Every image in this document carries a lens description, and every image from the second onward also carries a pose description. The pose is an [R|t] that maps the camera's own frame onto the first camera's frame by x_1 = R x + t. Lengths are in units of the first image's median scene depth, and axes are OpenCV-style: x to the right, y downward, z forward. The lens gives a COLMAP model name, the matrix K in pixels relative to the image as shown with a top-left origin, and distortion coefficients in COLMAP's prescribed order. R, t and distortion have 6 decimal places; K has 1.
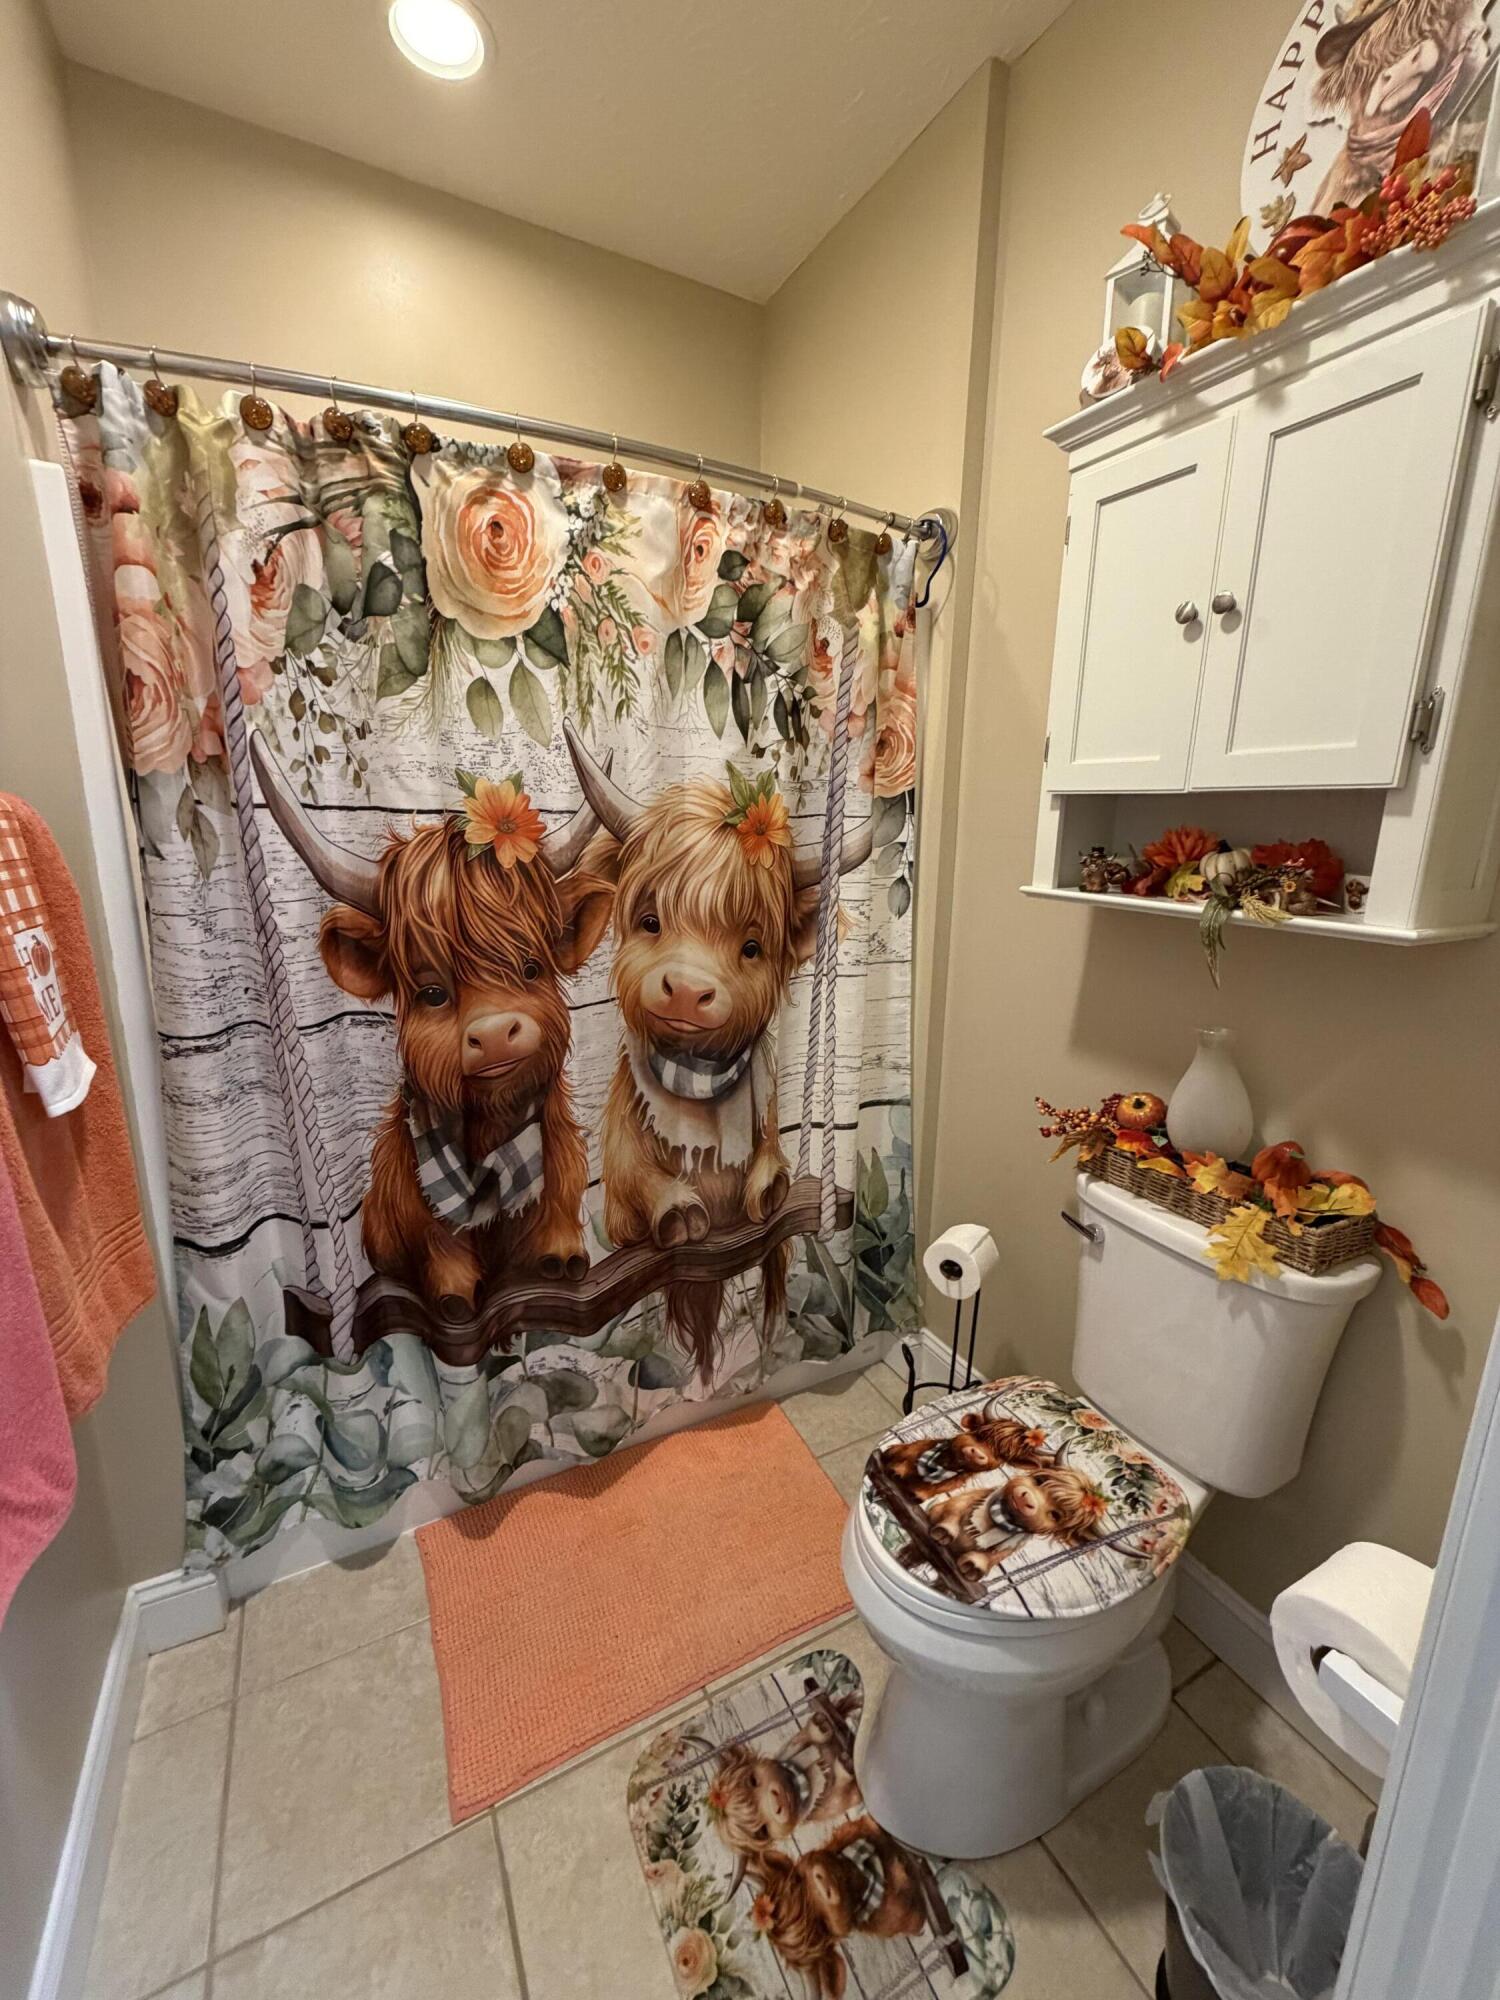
lens RADIAL K [[796.8, 0, 748.4], [0, 796.8, 996.0], [0, 0, 1]] dist [-0.000904, 0.000304]
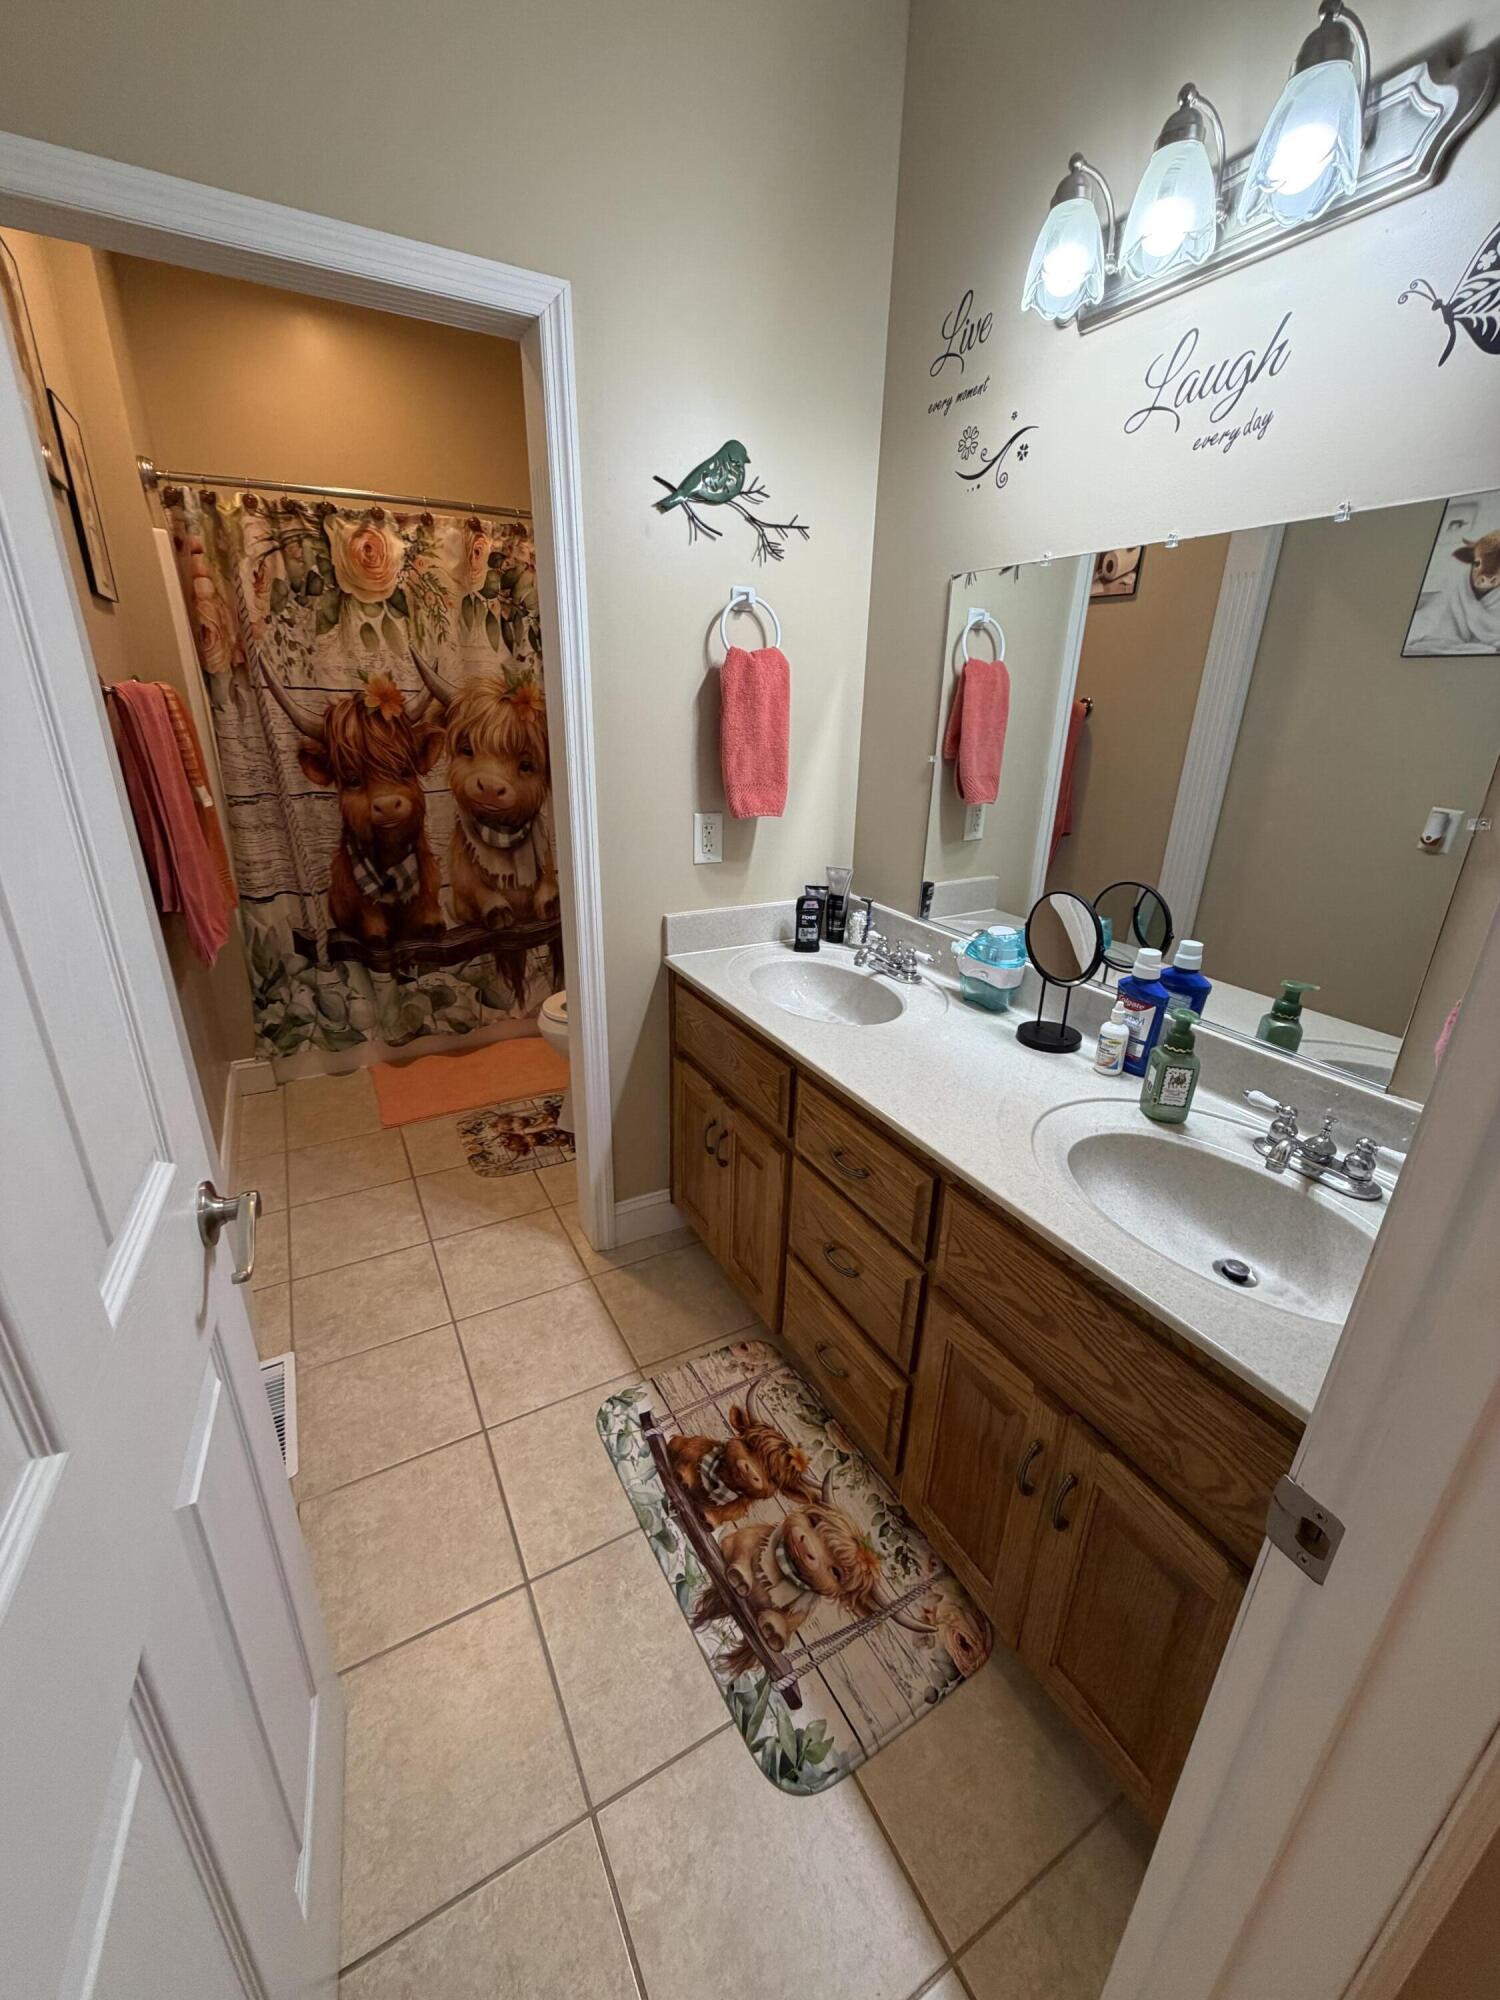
lens RADIAL K [[796.8, 0, 748.0], [0, 796.8, 996.4], [0, 0, 1]] dist [-0.000904, 0.000304]
pose [[0.999708, -0.002394, 0.024046, 0.576225], [-0.000997, 0.990145, 0.140045, 0.256844], [-0.024144, -0.140028, 0.989853, -1.152357]]
